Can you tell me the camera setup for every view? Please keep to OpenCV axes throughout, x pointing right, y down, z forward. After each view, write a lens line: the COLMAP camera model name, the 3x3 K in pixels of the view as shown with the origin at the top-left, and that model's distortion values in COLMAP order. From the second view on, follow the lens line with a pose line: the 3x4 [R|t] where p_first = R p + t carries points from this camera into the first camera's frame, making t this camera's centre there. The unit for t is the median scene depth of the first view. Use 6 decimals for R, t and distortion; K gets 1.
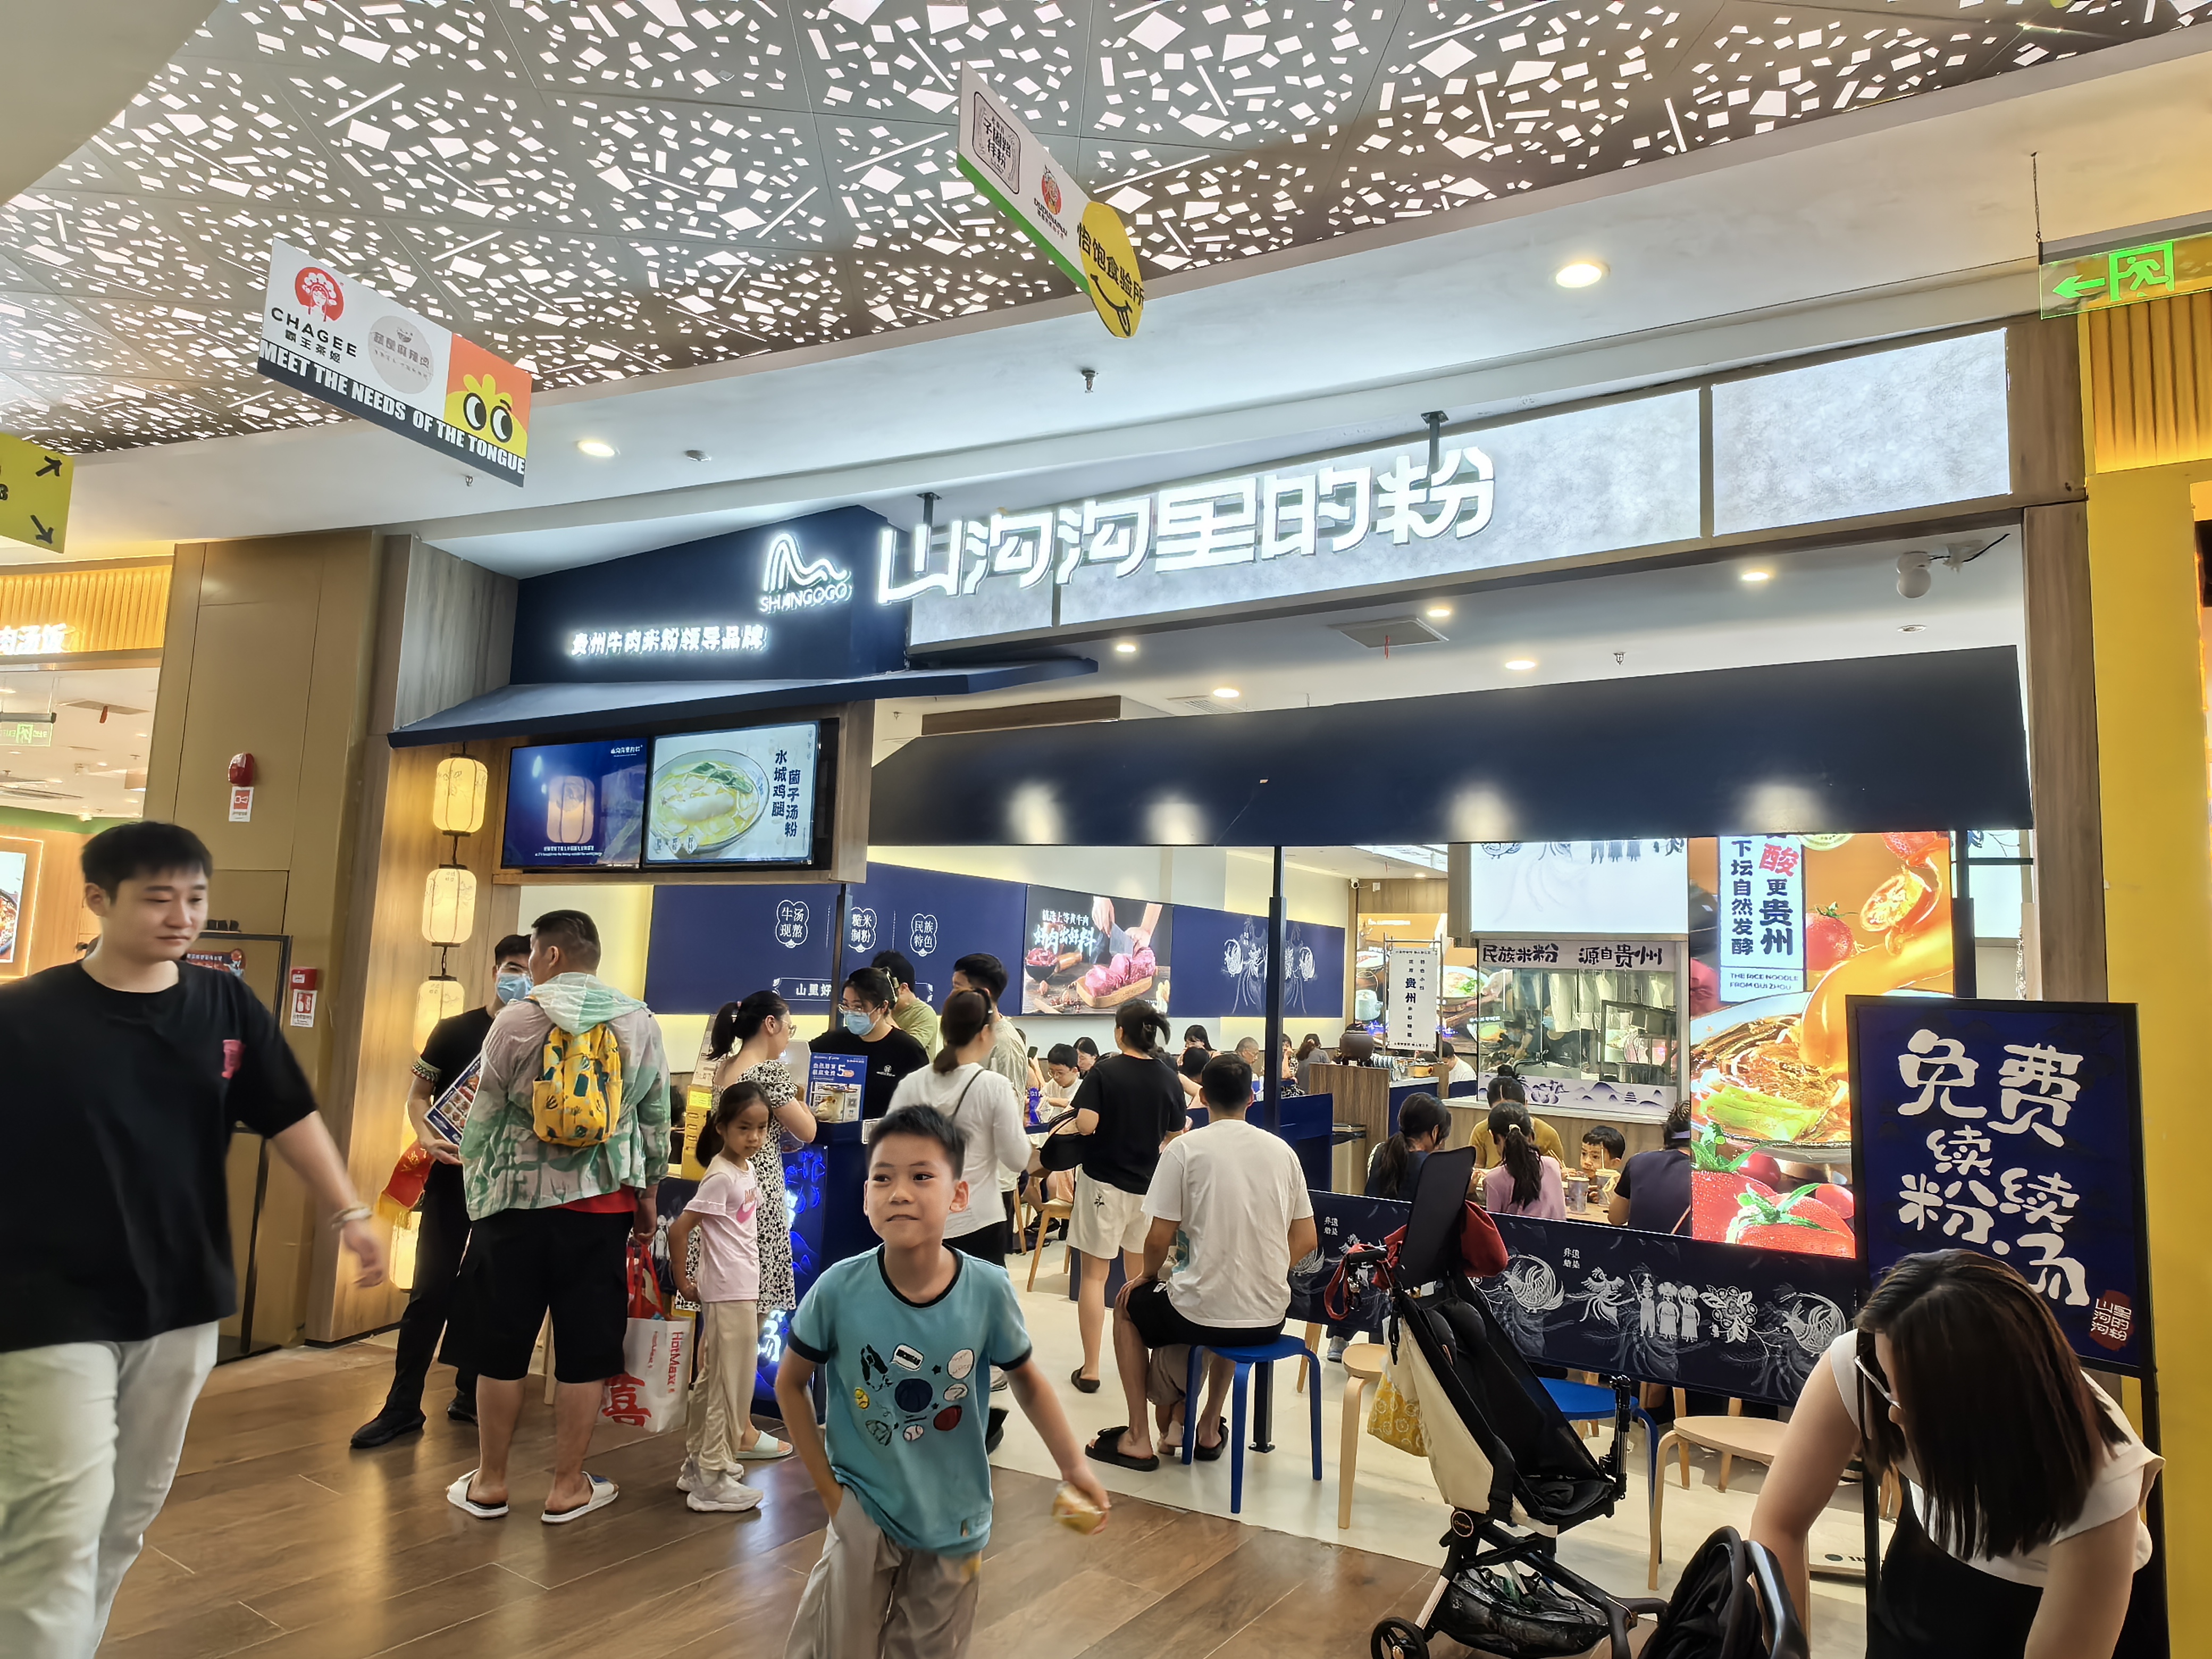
lens RADIAL K [[1348.4, 0, 1108.3], [0, 1348.4, 831.0], [0, 0, 1]] dist [-0.006864, 0.000081]
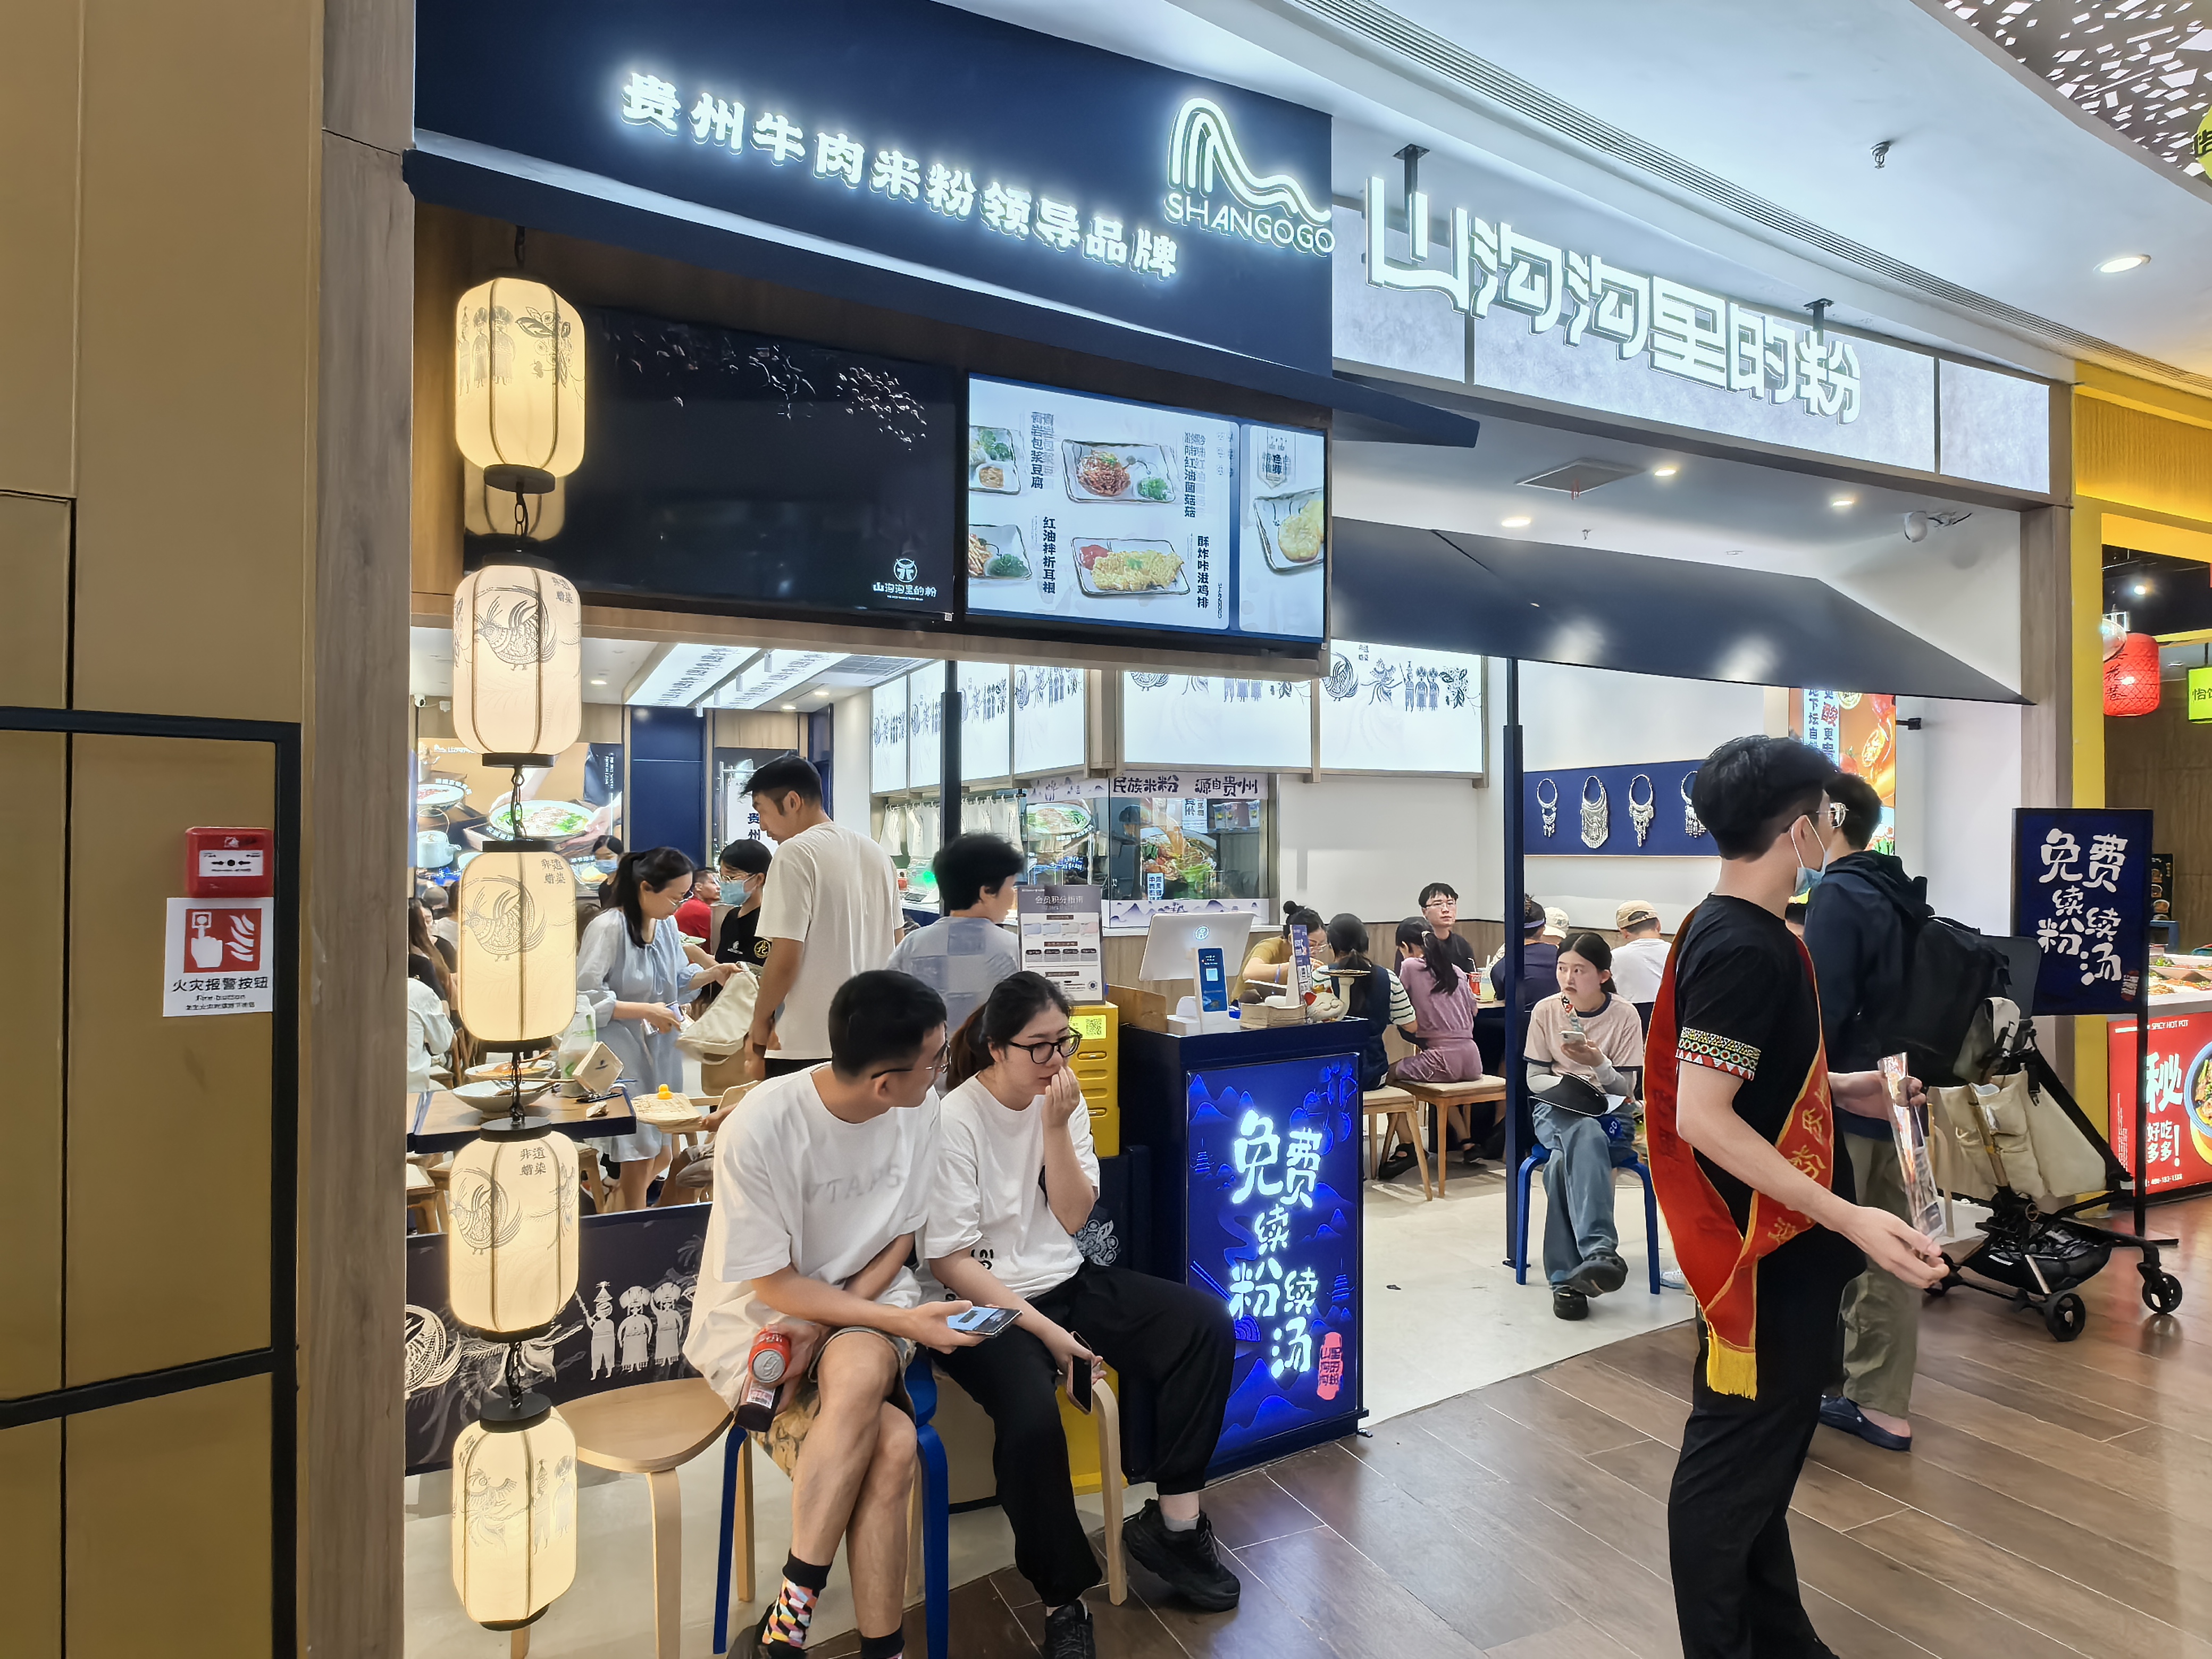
lens RADIAL K [[1313.4, 0, 1106.6], [0, 1313.4, 827.9], [0, 0, 1]] dist [-0.000932, 0.000468]
pose [[0.517270, -0.028948, 0.855333, -1.308811], [-0.074870, 0.994065, 0.078921, 0.108484], [-0.852541, -0.104863, 0.512033, 1.164411]]
